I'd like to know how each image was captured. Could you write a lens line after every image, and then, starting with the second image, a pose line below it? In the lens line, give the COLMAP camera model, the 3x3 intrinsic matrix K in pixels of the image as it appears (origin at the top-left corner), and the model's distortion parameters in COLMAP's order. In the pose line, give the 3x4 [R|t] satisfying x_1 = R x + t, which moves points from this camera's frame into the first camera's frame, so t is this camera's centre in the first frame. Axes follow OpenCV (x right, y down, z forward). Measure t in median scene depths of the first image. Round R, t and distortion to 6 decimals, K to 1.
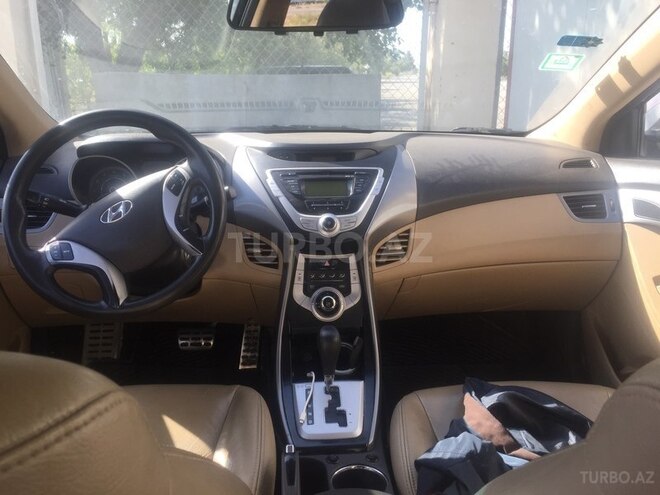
lens RADIAL K [[566.7, 0, 330.0], [0, 566.7, 247.5], [0, 0, 1]] dist [0.053817, -0.109624]
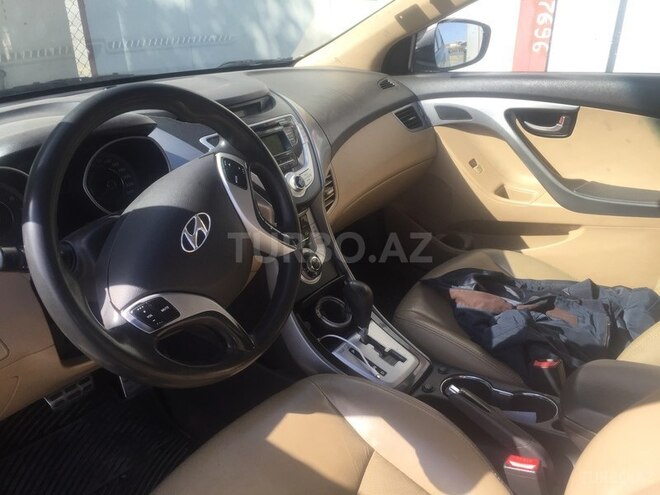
lens RADIAL K [[566.7, 0, 330.0], [0, 566.7, 247.5], [0, 0, 1]] dist [0.053817, -0.109624]
pose [[0.645956, -0.316372, 0.694730, -0.584777], [0.231282, 0.948411, 0.216851, -0.114679], [-0.727495, 0.020602, 0.685804, 0.307622]]
